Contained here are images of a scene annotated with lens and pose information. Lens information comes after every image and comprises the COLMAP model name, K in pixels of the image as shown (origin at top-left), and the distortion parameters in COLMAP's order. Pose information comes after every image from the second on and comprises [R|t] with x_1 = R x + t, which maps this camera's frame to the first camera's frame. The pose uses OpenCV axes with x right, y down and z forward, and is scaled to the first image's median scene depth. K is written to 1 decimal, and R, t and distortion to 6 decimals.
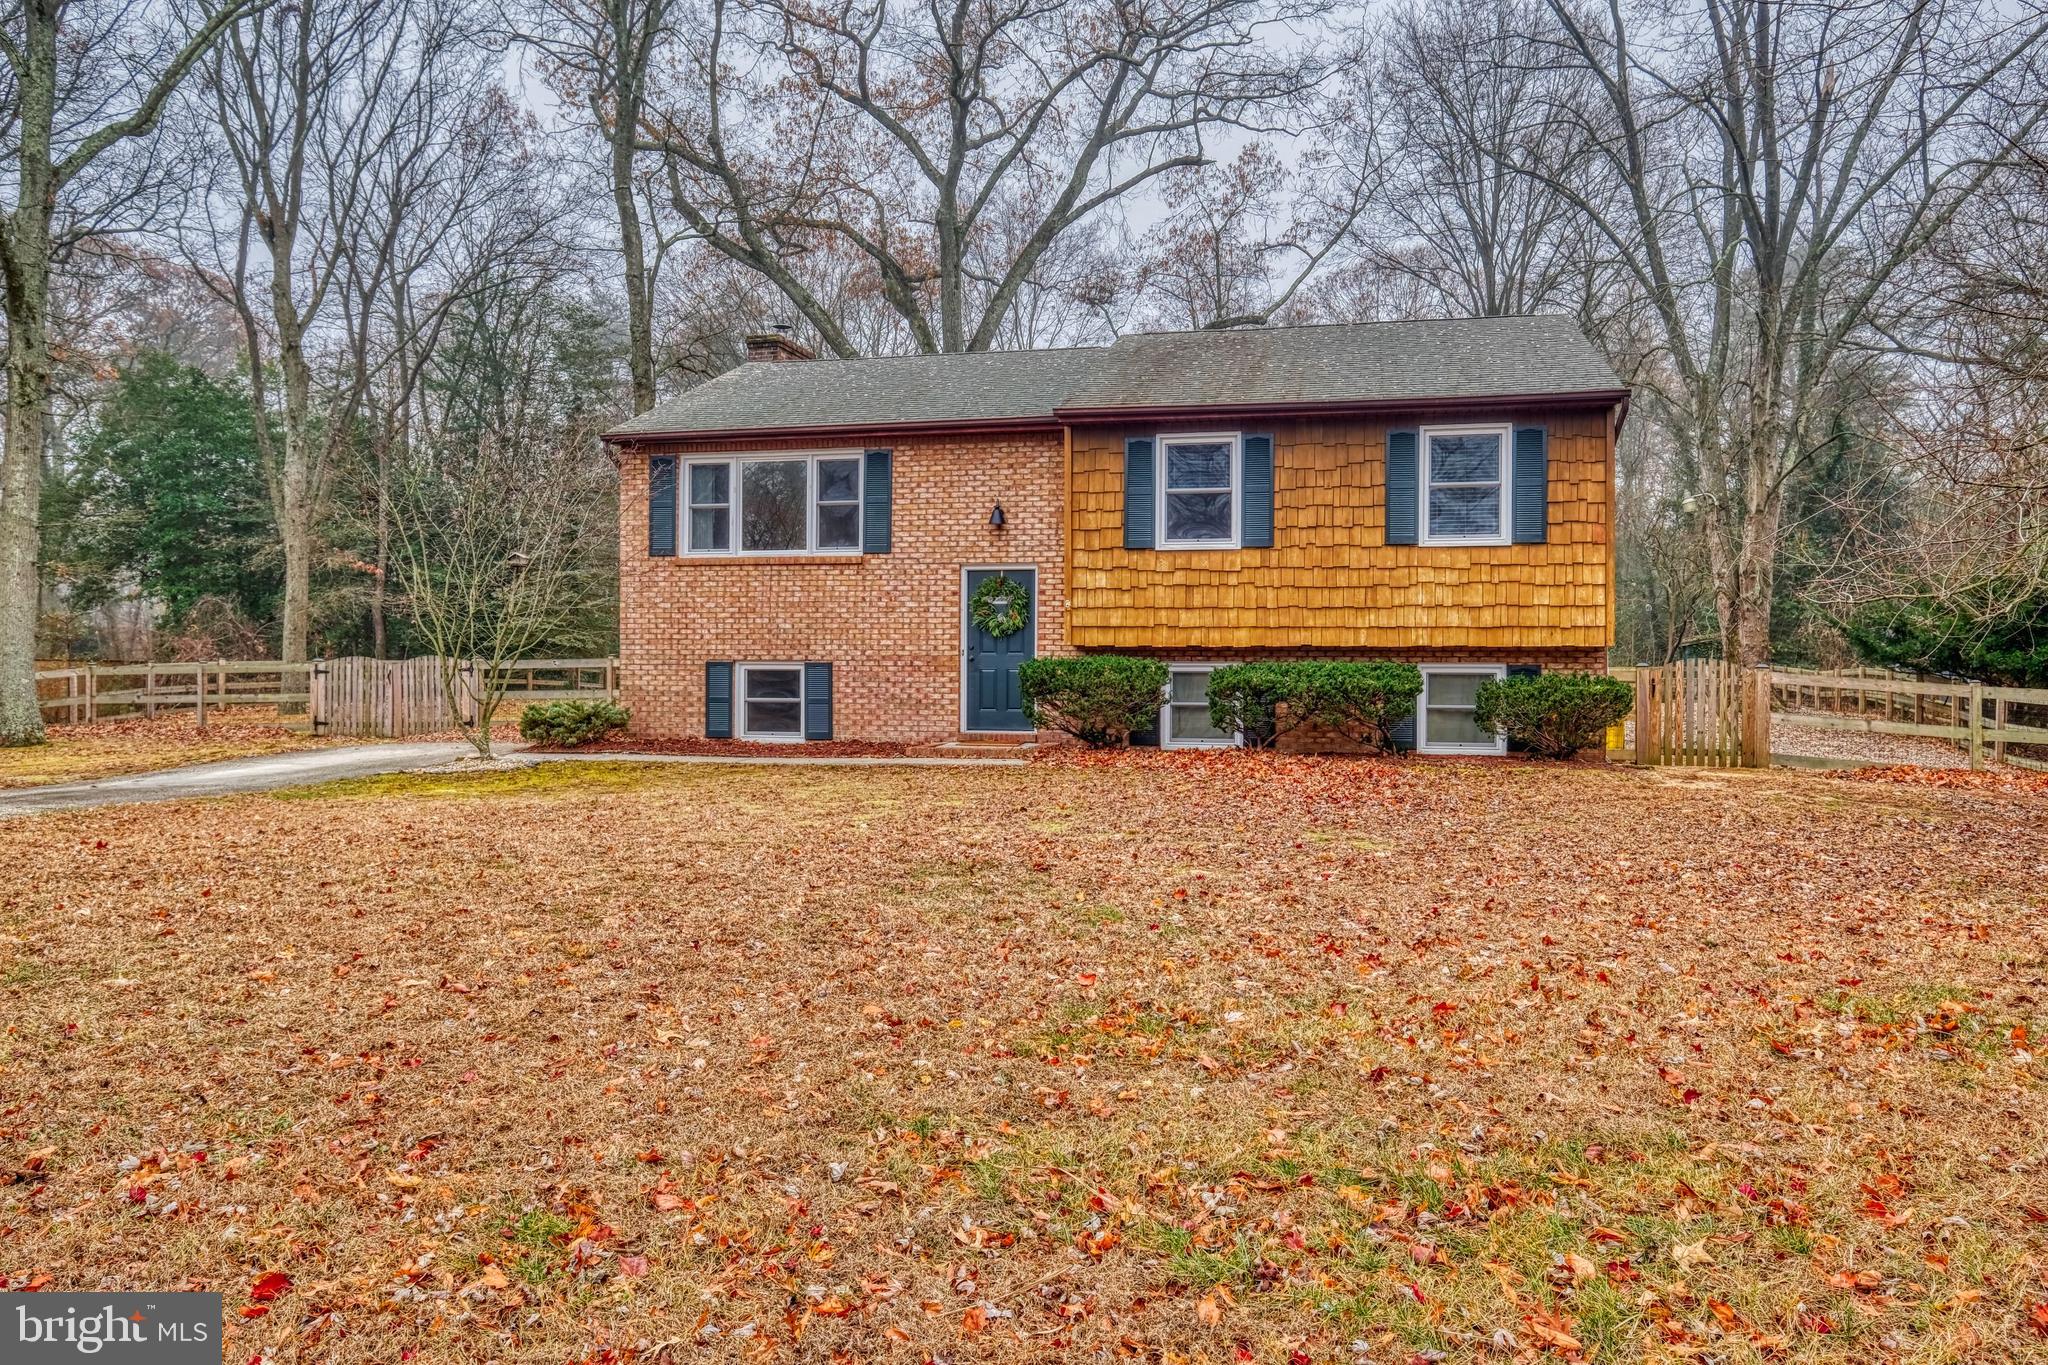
lens RADIAL K [[1447.3, 0, 1026.0], [0, 1447.3, 664.4], [0, 0, 1]] dist [0.006425, 0.003198]
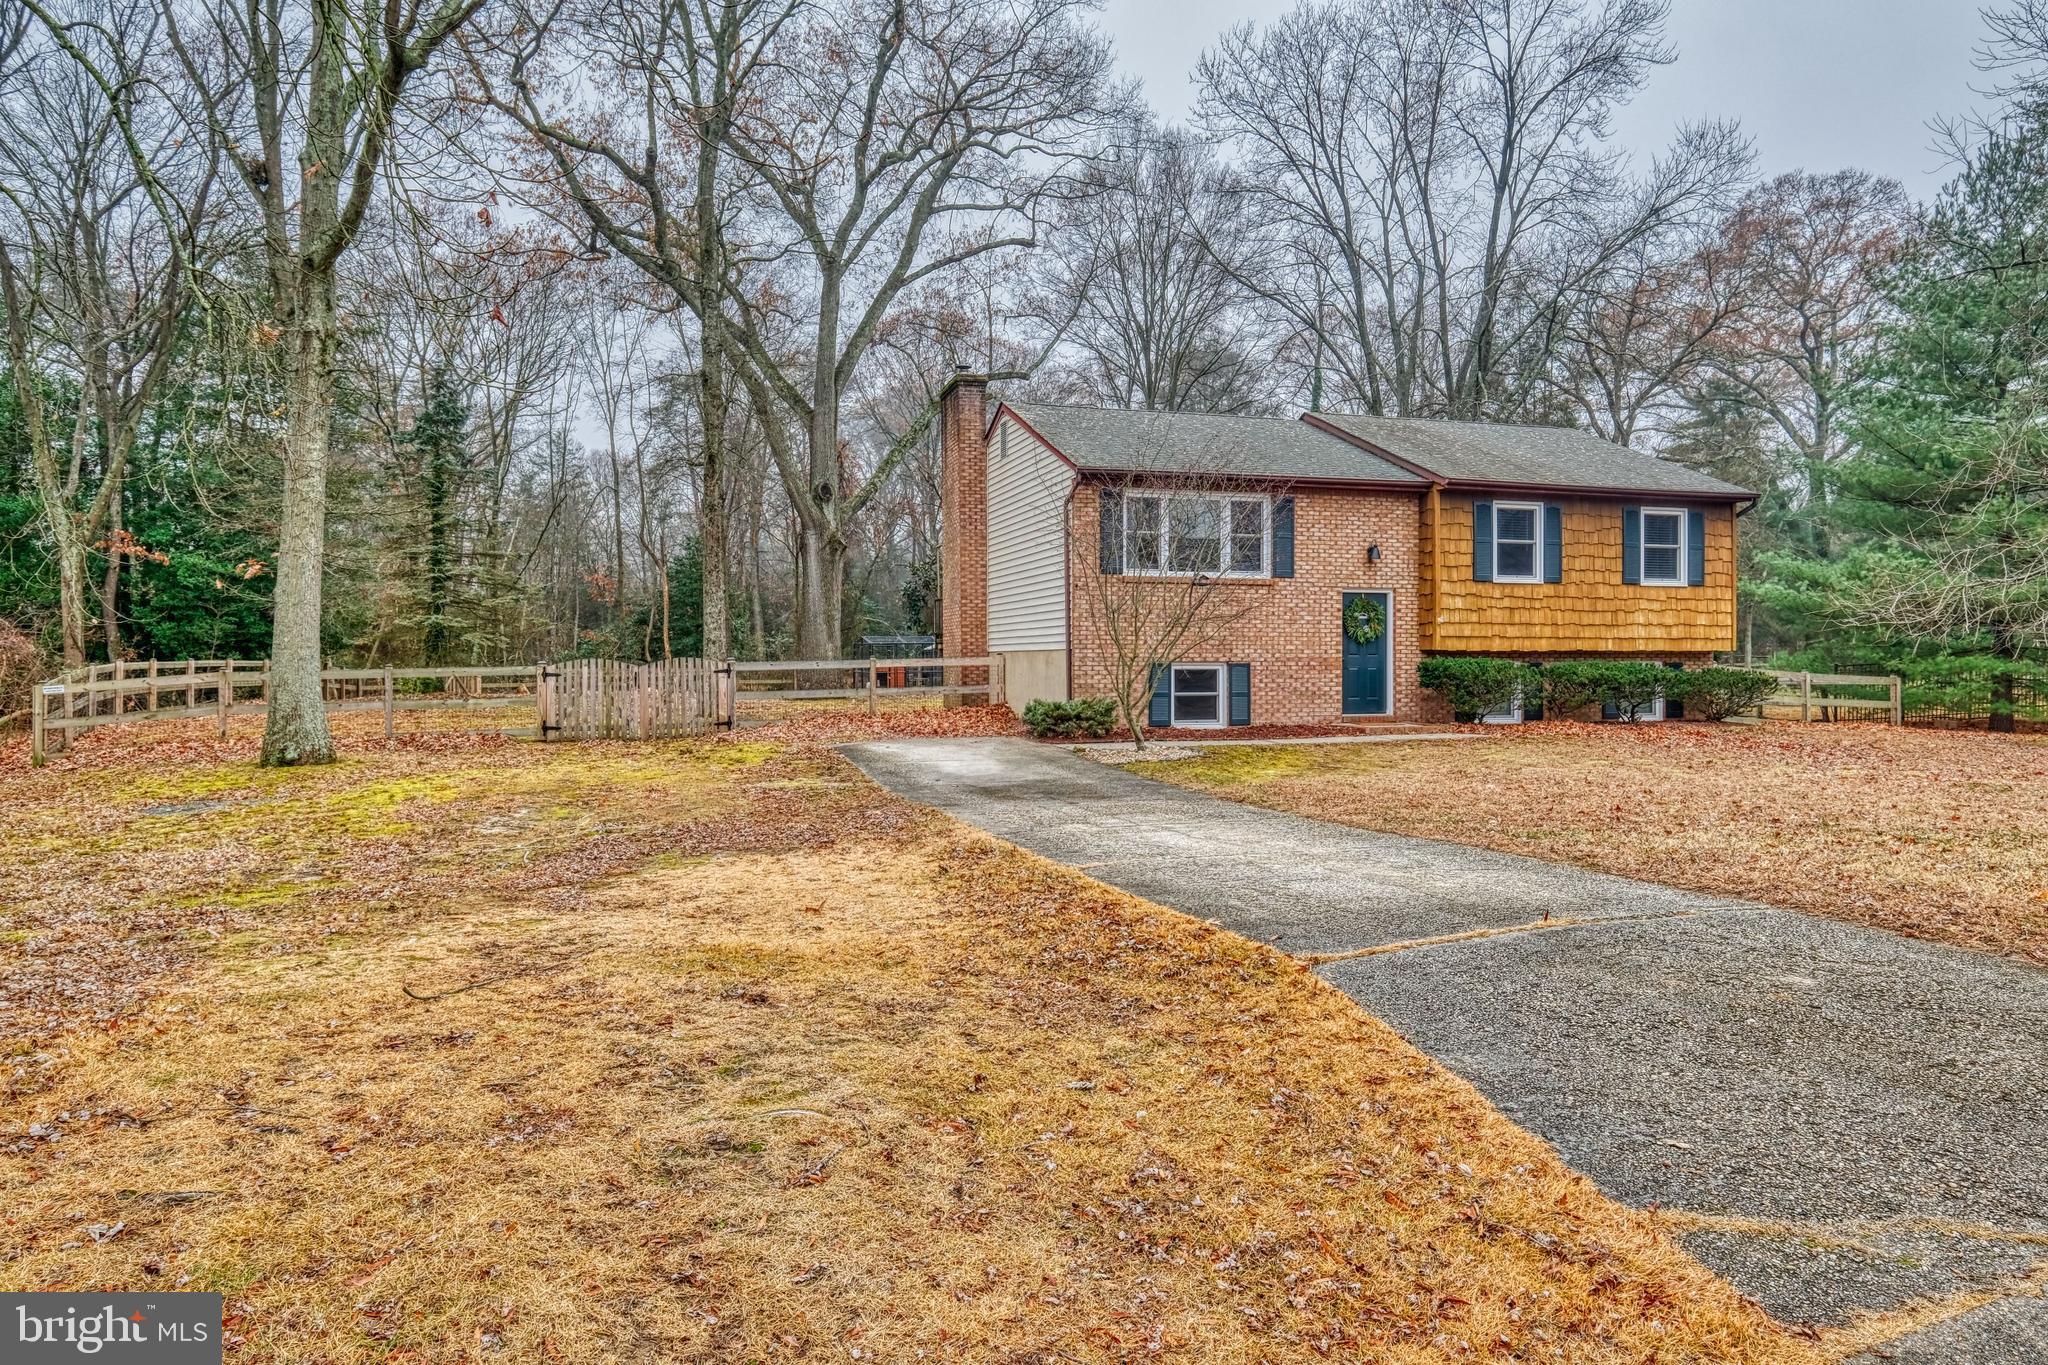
lens RADIAL K [[1290.3, 0, 1039.8], [0, 1290.3, 663.3], [0, 0, 1]] dist [0.008437, 0.001083]
pose [[0.862595, -0.006427, 0.505854, -0.872464], [0.003737, 0.999973, 0.006333, -0.009145], [-0.505881, -0.003572, 0.862596, 0.128946]]
